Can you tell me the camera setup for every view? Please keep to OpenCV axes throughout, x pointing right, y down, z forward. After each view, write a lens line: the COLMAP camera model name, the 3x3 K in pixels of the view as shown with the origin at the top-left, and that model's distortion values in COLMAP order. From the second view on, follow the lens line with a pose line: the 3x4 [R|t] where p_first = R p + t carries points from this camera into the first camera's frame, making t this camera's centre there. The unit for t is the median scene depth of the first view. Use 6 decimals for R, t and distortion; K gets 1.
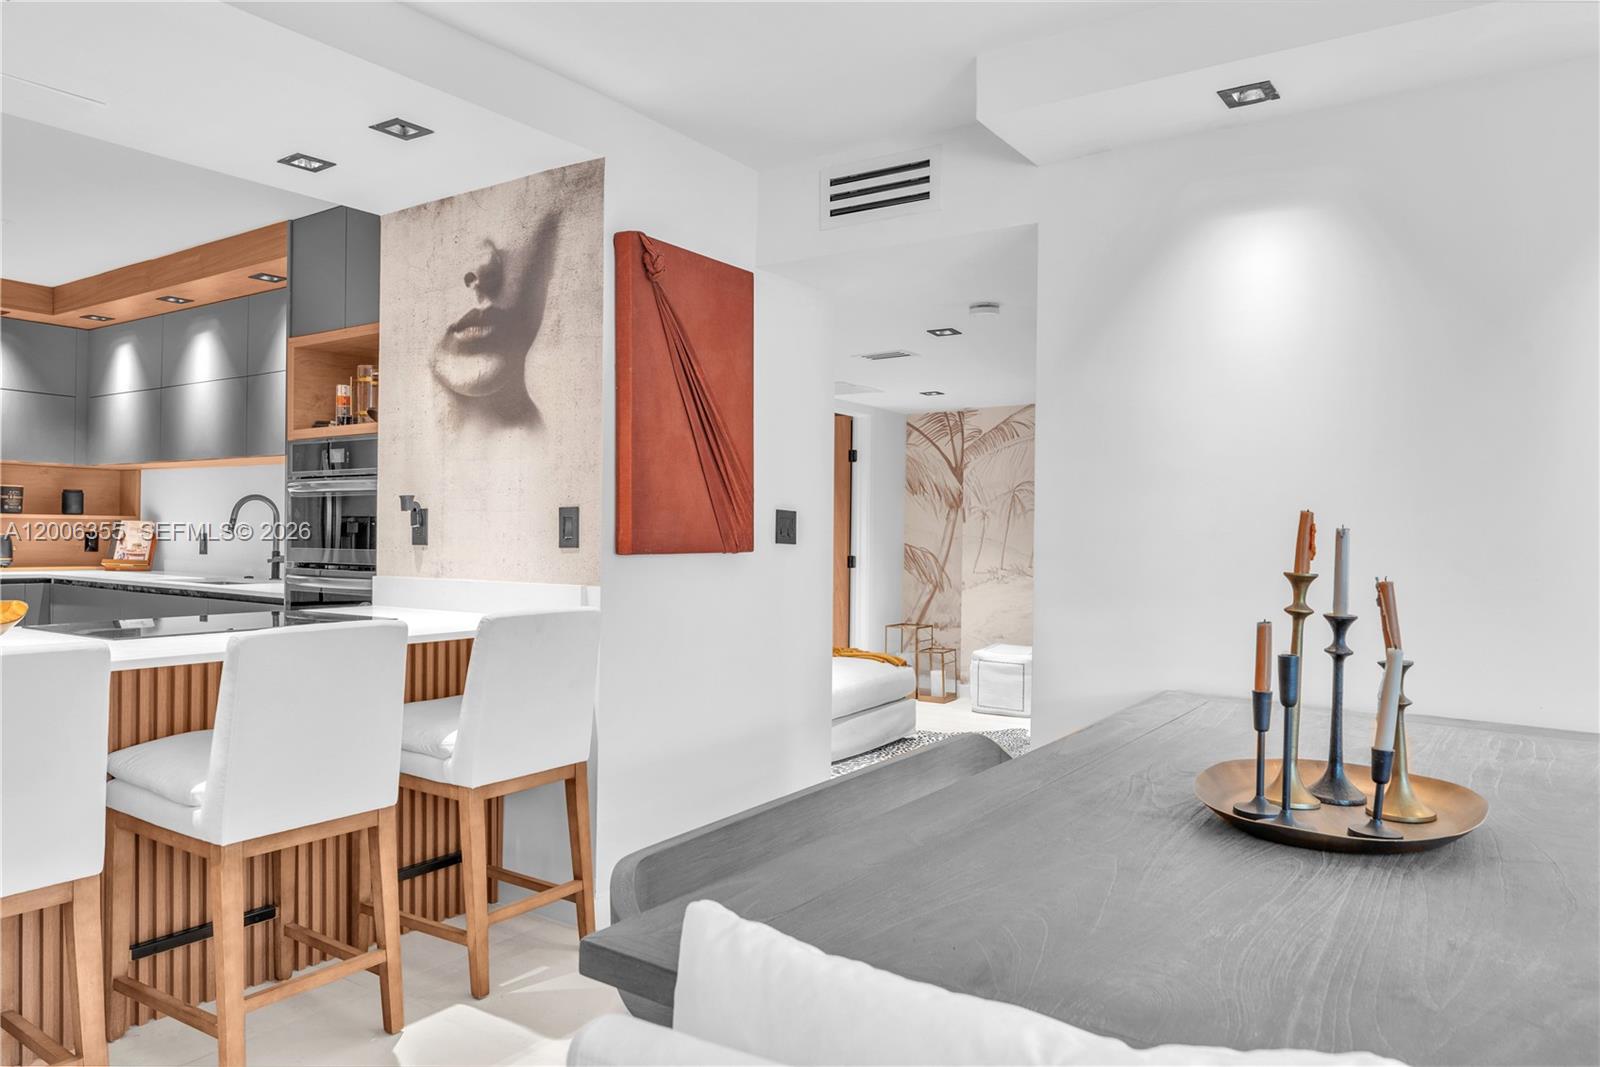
lens RADIAL K [[1066.0, 0, 800.0], [0, 1066.0, 533.5], [0, 0, 1]] dist [0.003611, 0.002041]
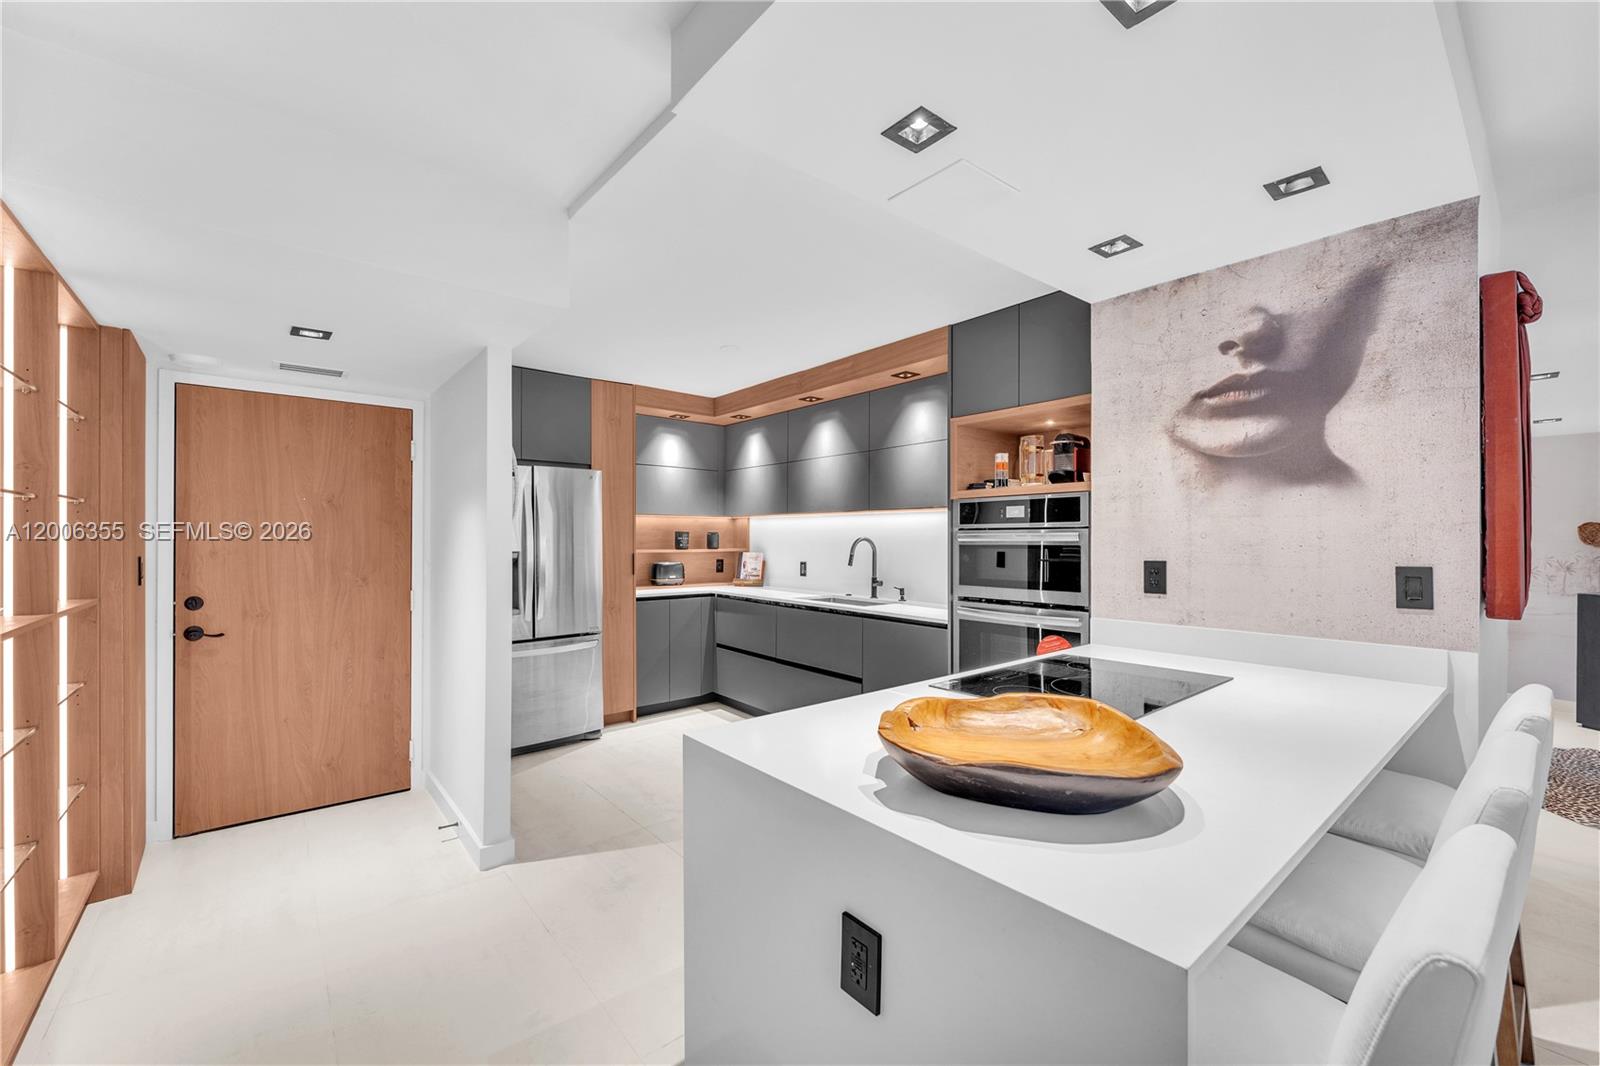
lens RADIAL K [[650.9, 0, 800.0], [0, 650.9, 533.0], [0, 0, 1]] dist [0.000028, 0.000492]
pose [[0.961489, -0.009962, -0.274661, -0.521970], [0.006700, 0.999895, -0.012813, -0.045709], [0.274760, 0.010480, 0.961456, 0.249544]]
